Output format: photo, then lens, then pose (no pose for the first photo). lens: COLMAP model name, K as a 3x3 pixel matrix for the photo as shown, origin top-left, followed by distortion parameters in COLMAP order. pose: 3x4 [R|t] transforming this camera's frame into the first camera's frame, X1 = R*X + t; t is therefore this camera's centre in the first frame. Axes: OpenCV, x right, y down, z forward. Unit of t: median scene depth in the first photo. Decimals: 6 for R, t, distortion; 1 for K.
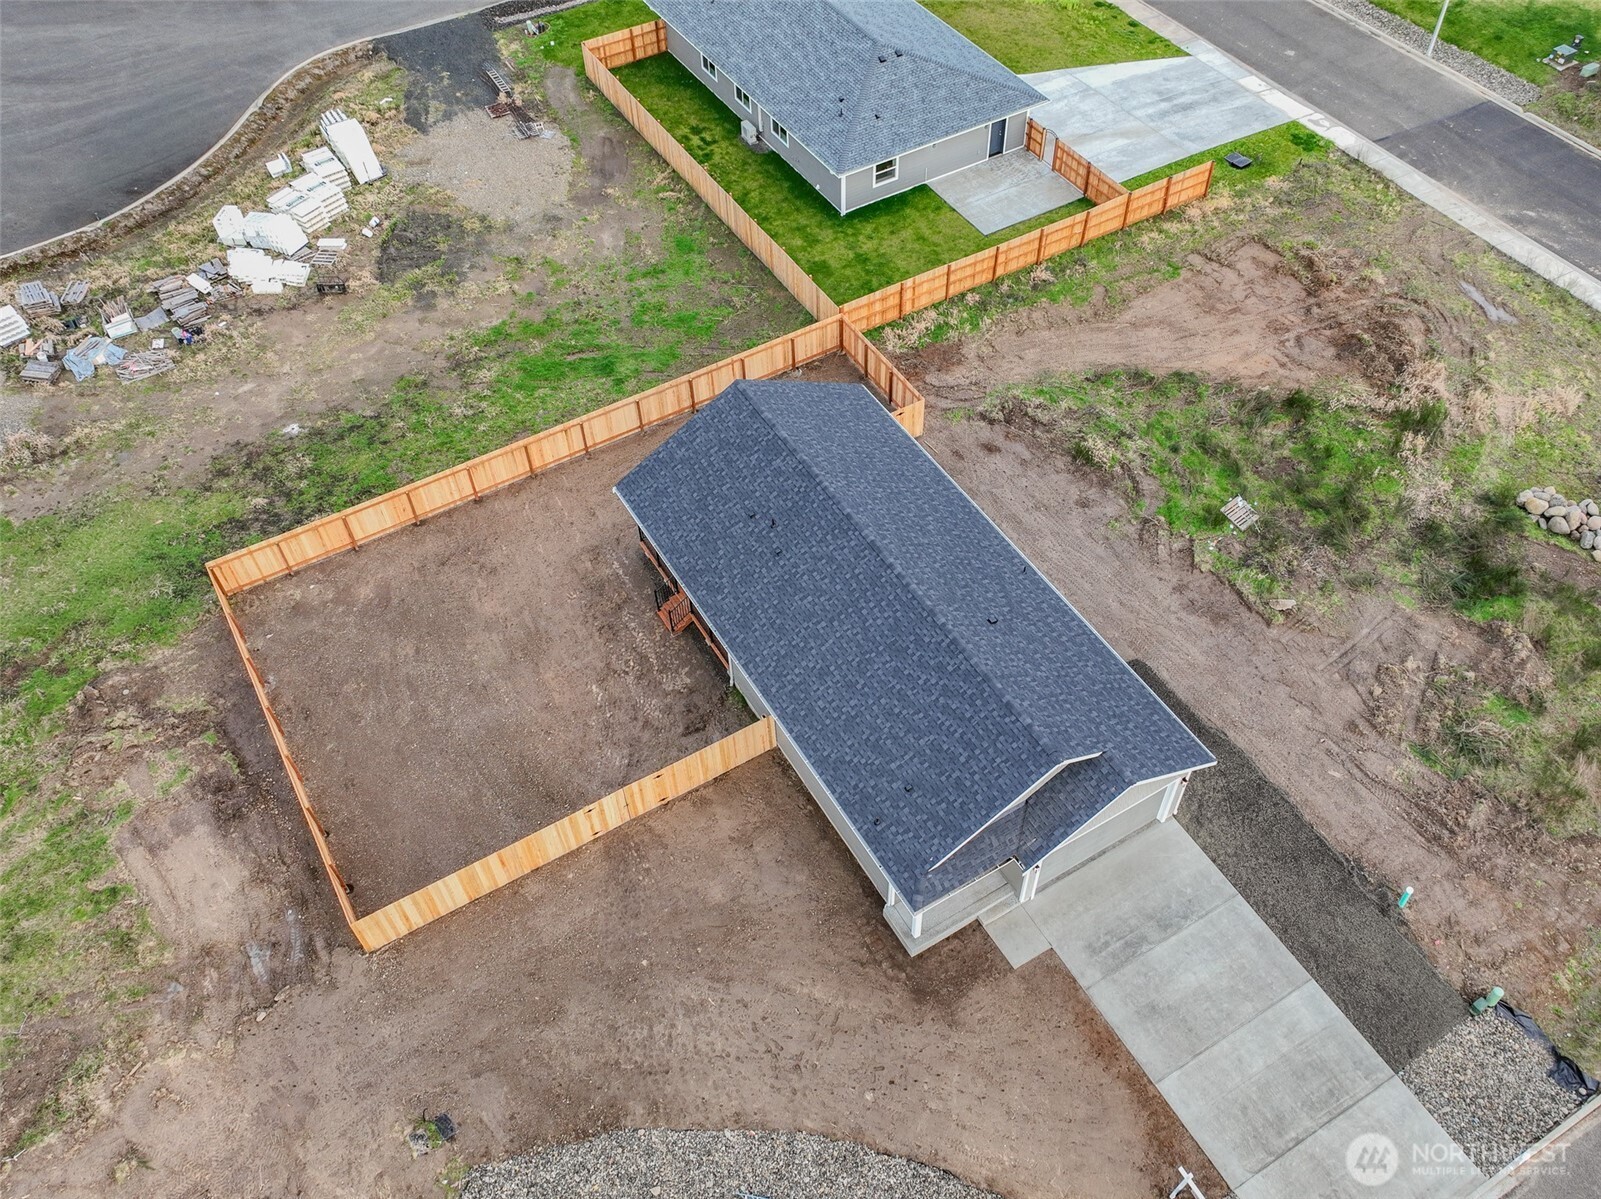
lens RADIAL K [[1326.4, 0, 800.5], [0, 1326.4, 599.5], [0, 0, 1]] dist [0.001149, -0.001234]
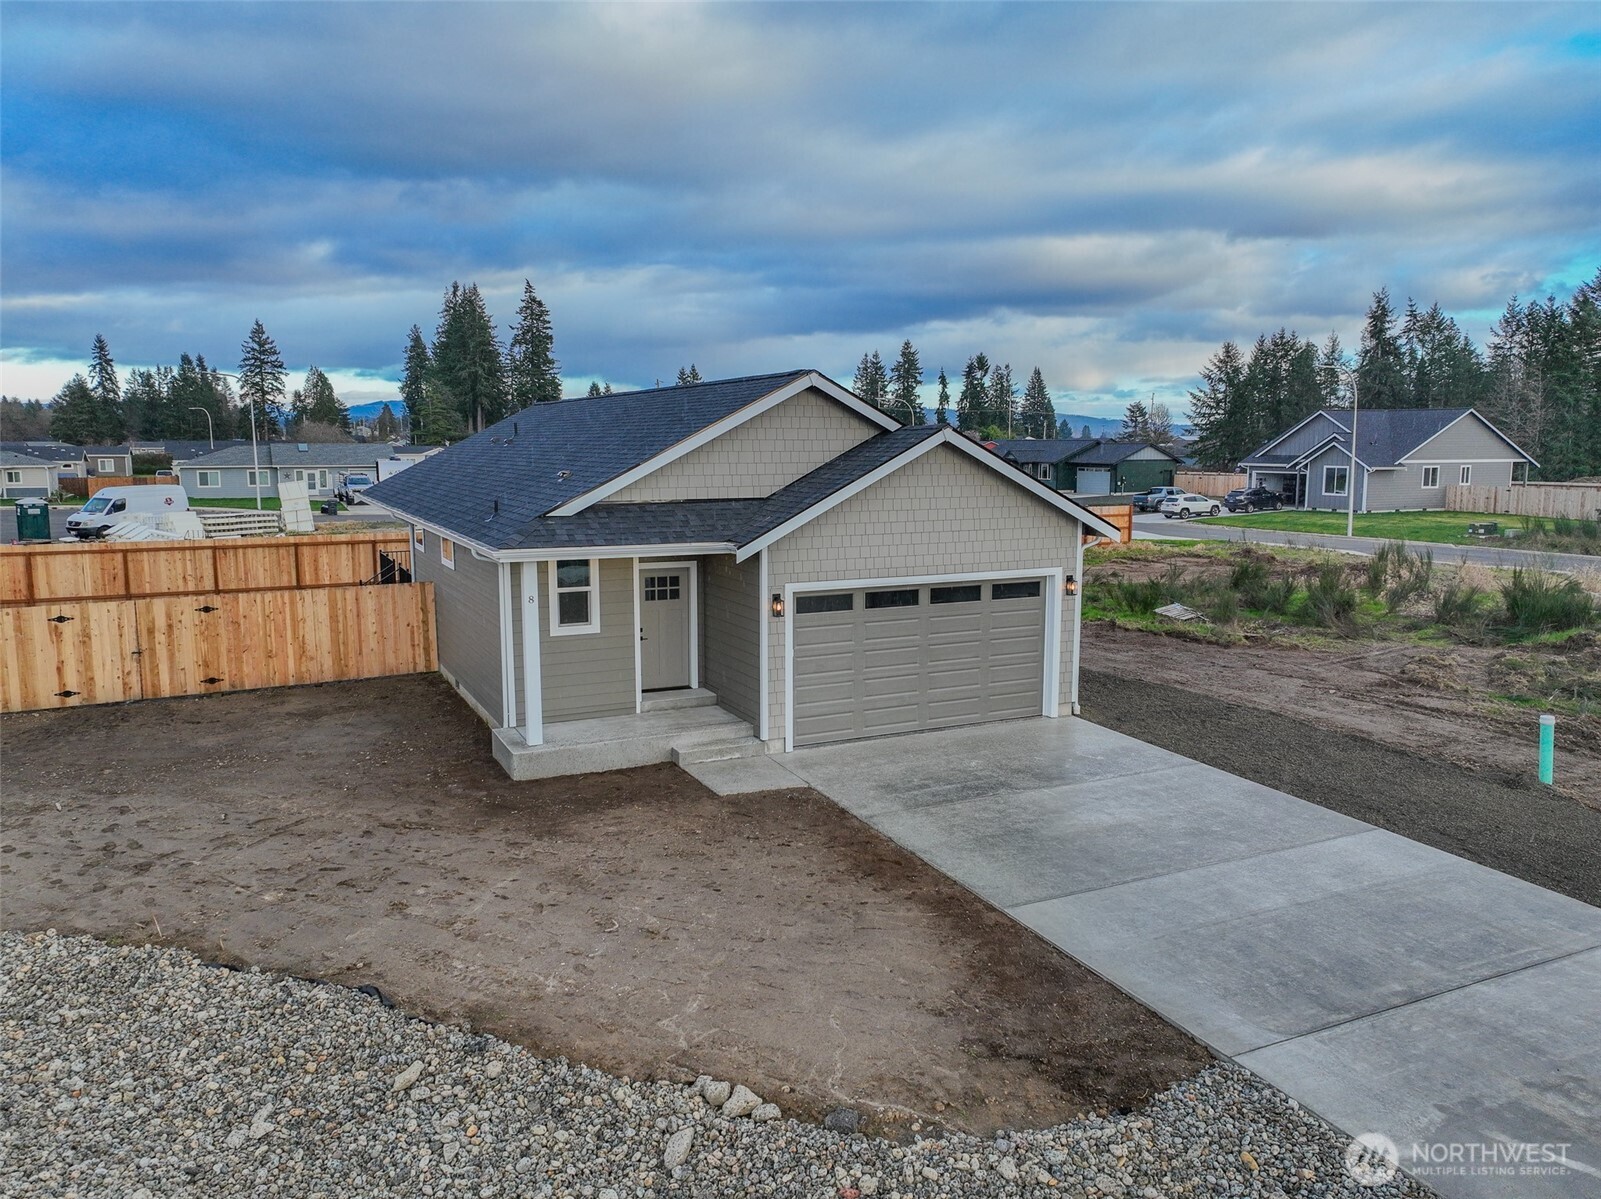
lens RADIAL K [[1164.6, 0, 812.4], [0, 1164.6, 601.5], [0, 0, 1]] dist [0.006720, 0.002318]
pose [[0.996992, 0.032421, -0.070398, 0.220678], [-0.071659, 0.731662, -0.677890, 0.504527], [0.029530, 0.680896, 0.731785, 0.653383]]
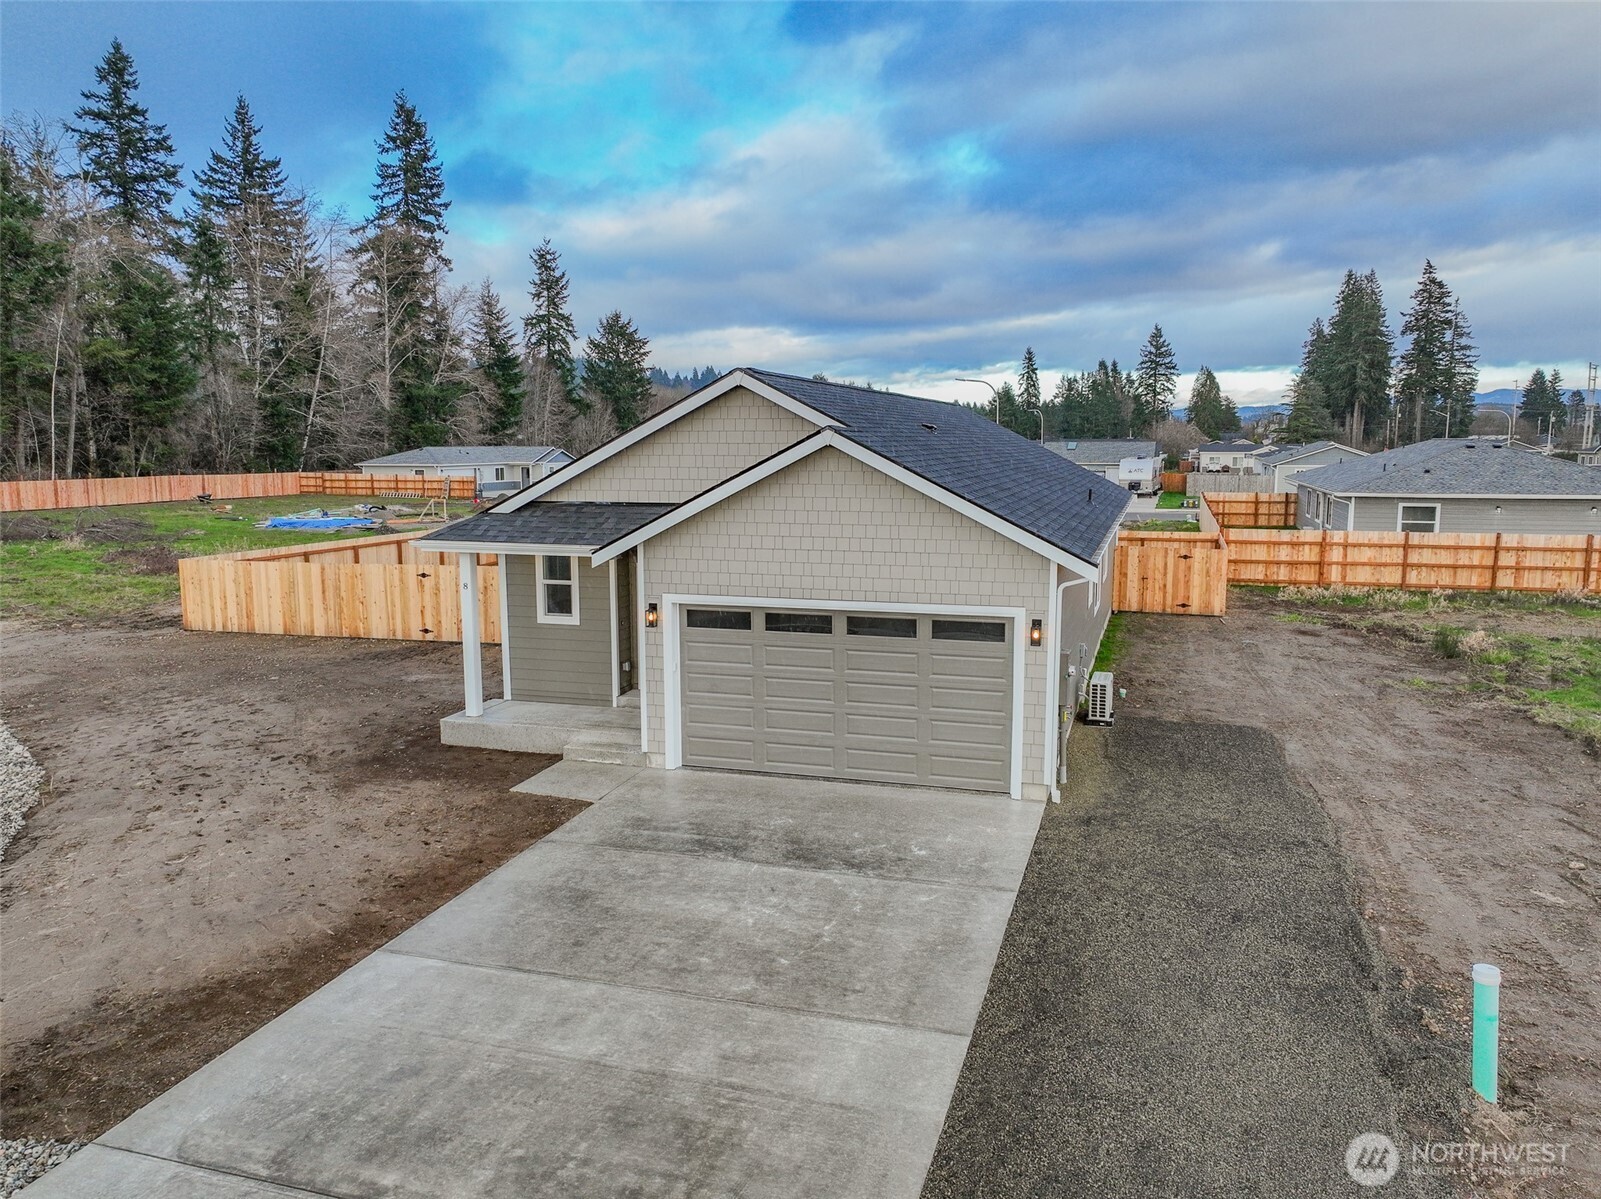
lens RADIAL K [[1164.6, 0, 812.4], [0, 1164.6, 601.5], [0, 0, 1]] dist [0.006720, 0.002318]
pose [[0.674576, 0.122825, -0.727916, 0.533717], [-0.580322, 0.697685, -0.420074, 0.344423], [0.456261, 0.705797, 0.541919, 0.772651]]
